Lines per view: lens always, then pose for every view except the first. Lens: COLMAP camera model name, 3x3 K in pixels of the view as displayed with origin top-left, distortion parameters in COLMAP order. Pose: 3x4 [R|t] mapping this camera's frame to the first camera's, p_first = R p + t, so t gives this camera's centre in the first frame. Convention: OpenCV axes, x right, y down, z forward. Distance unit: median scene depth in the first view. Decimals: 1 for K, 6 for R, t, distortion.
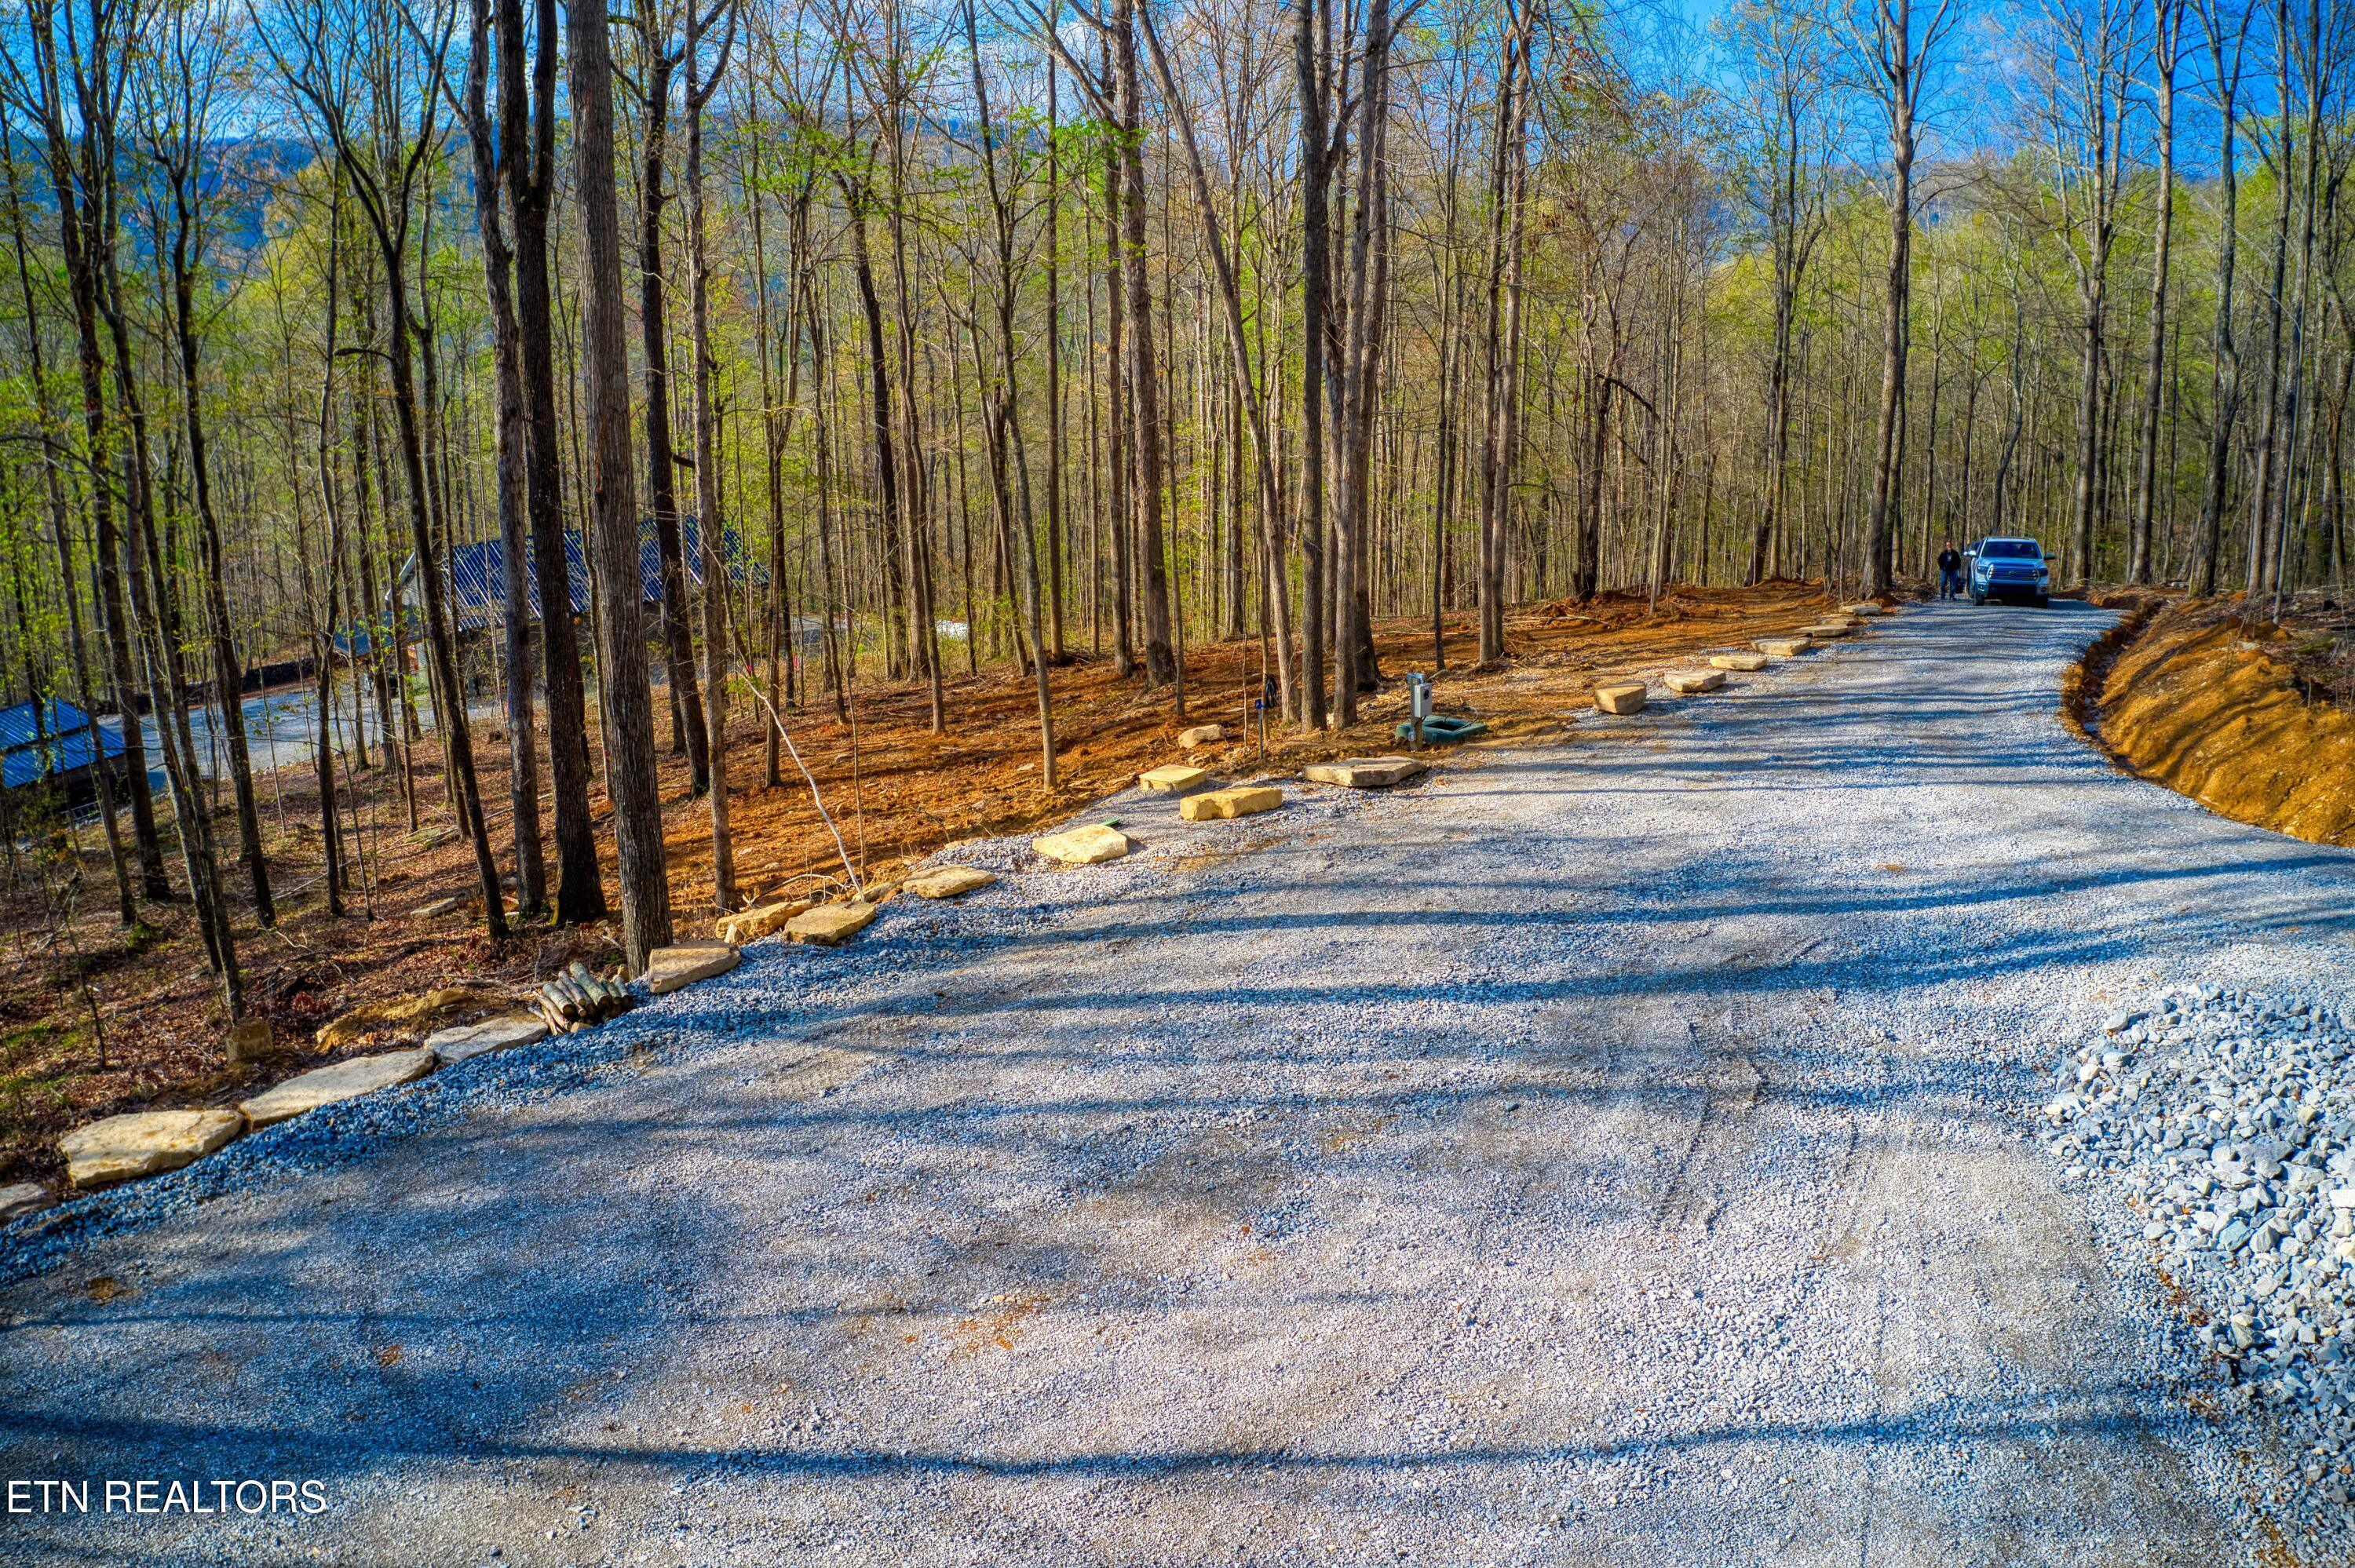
lens RADIAL K [[1872.9, 0, 1176.3], [0, 1872.9, 777.9], [0, 0, 1]] dist [-0.191542, 0.023515]
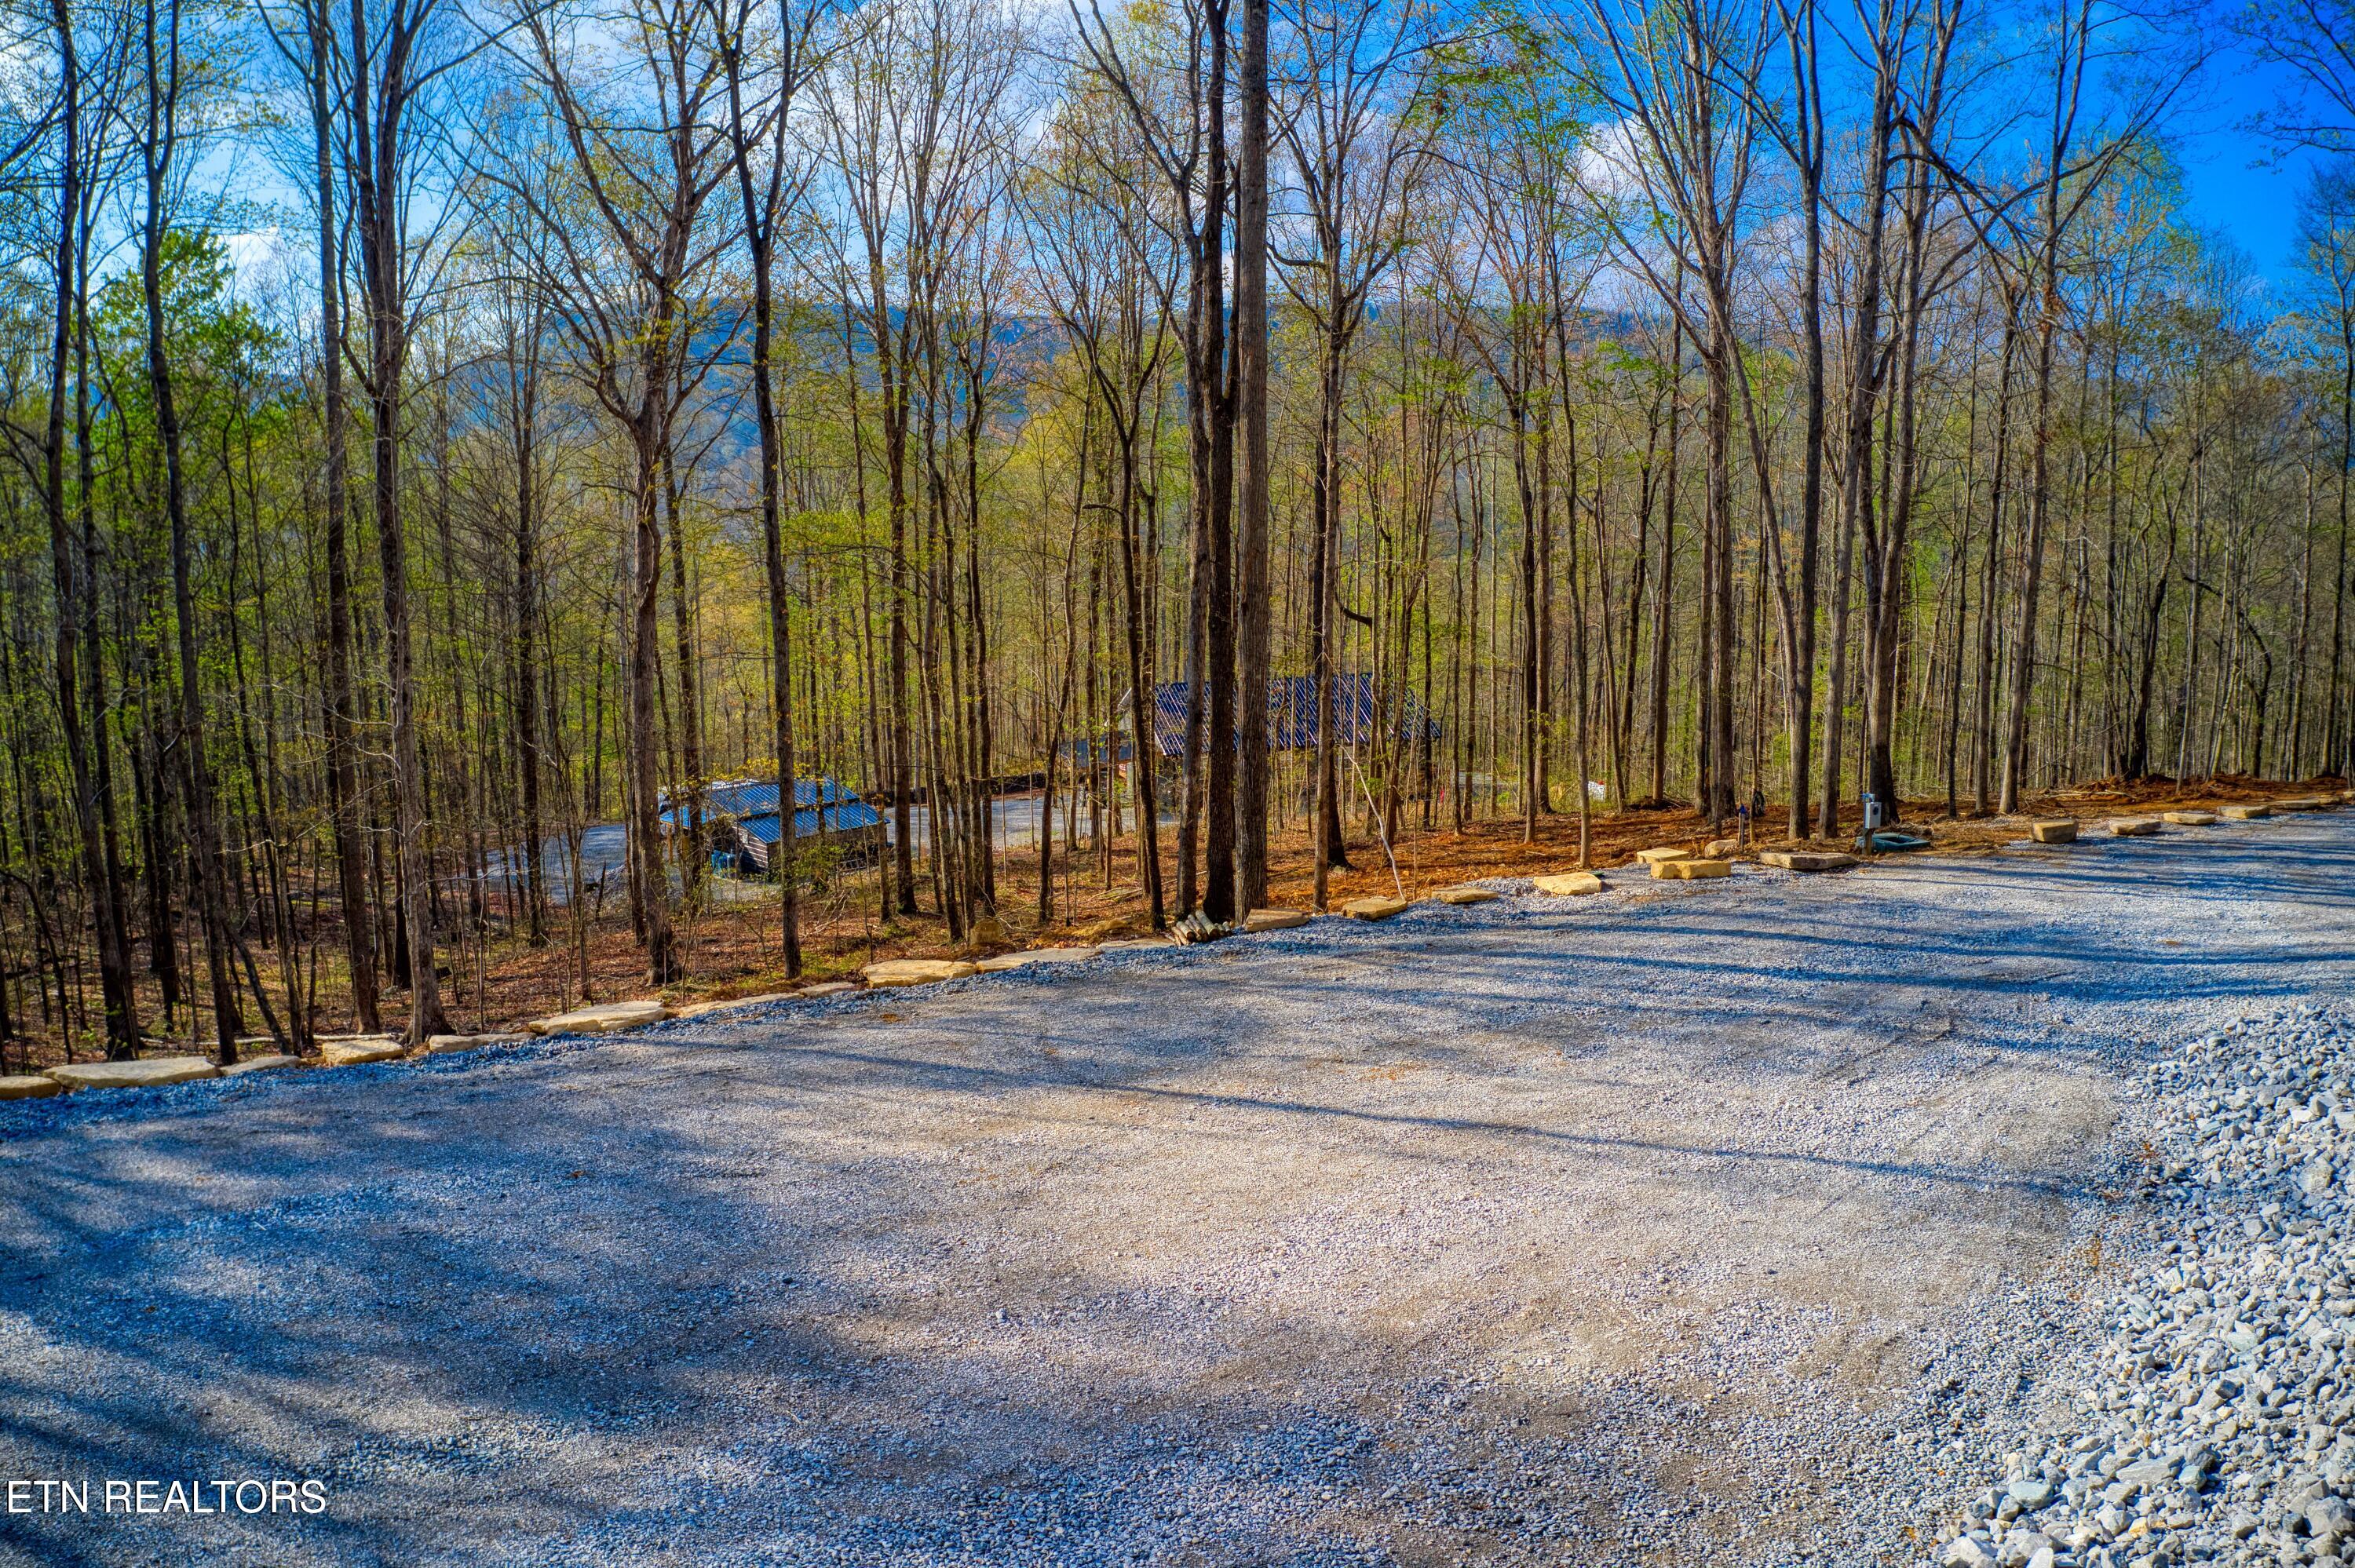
lens RADIAL K [[1872.9, 0, 1174.2], [0, 1872.9, 781.9], [0, 0, 1]] dist [-0.191542, 0.023515]
pose [[0.928375, 0.067862, -0.365397, 0.156080], [-0.103438, 0.991521, -0.078661, 0.089150], [0.356960, 0.110823, 0.927522, -0.336944]]
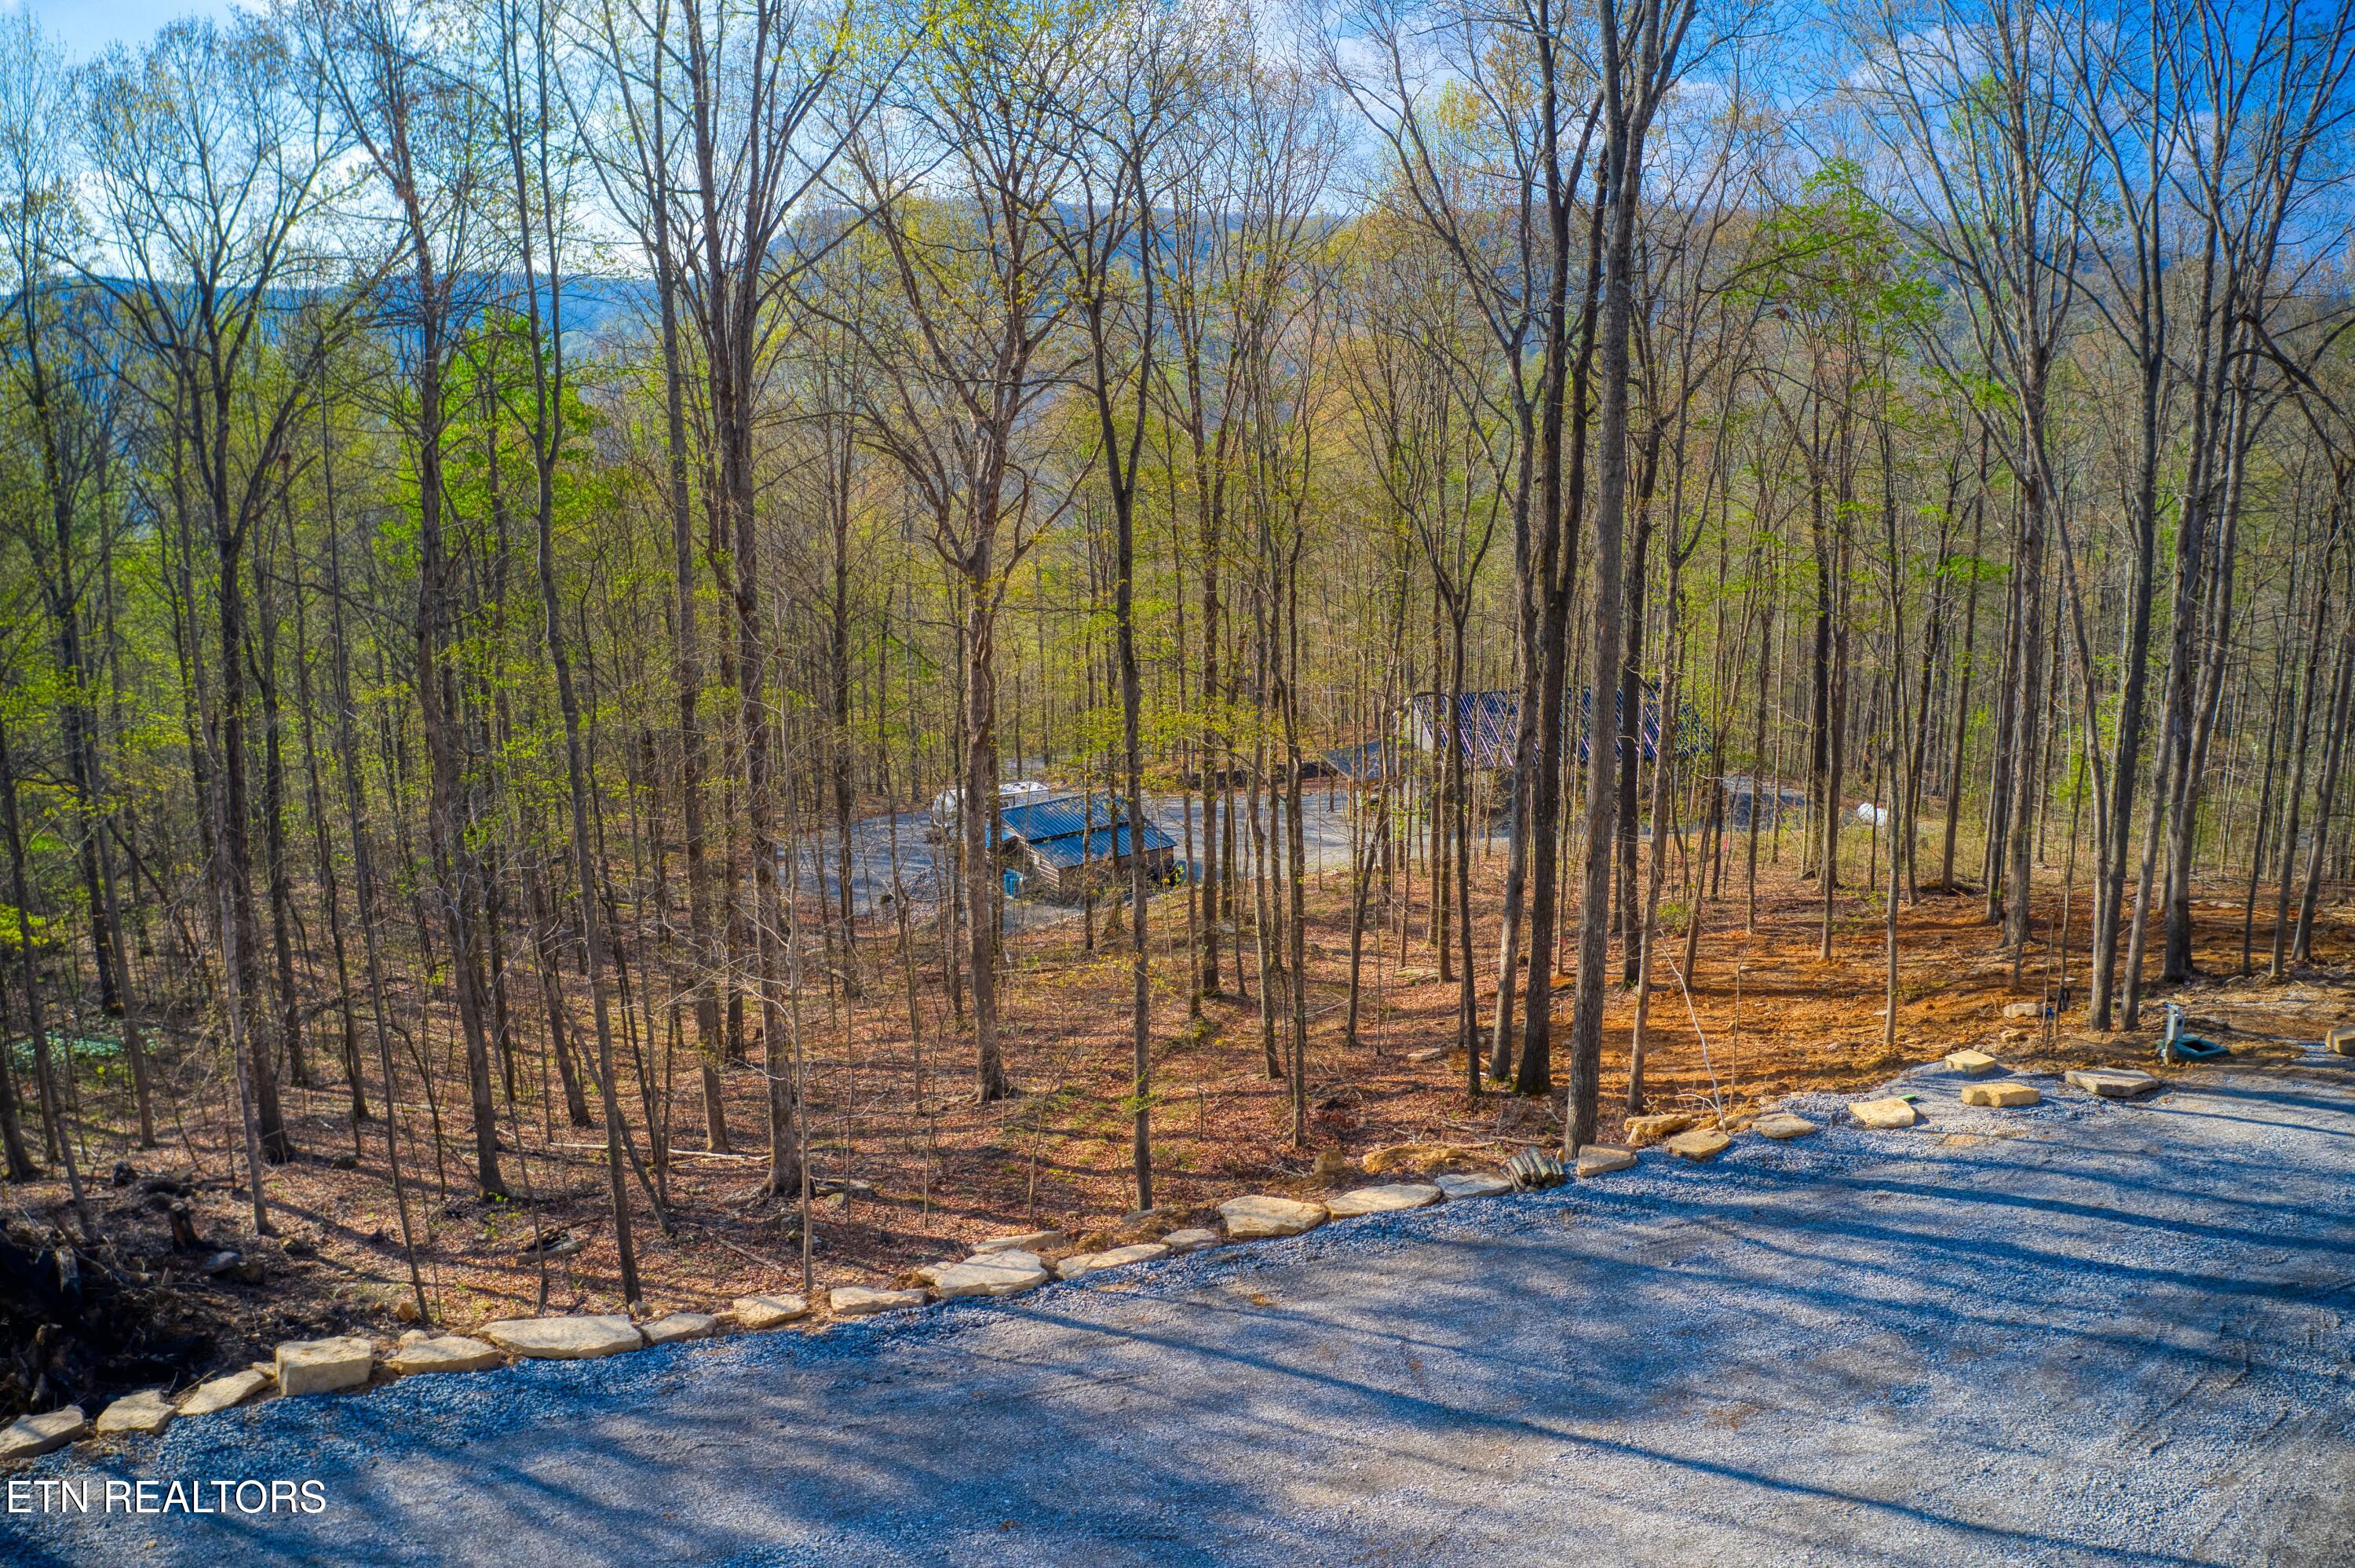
lens RADIAL K [[1872.9, 0, 1180.3], [0, 1872.9, 782.2], [0, 0, 1]] dist [-0.191542, 0.023515]
pose [[0.872581, 0.111441, -0.475587, 0.098822], [-0.131130, 0.991330, -0.008298, -0.118989], [0.470539, 0.069604, 0.879630, -0.433080]]
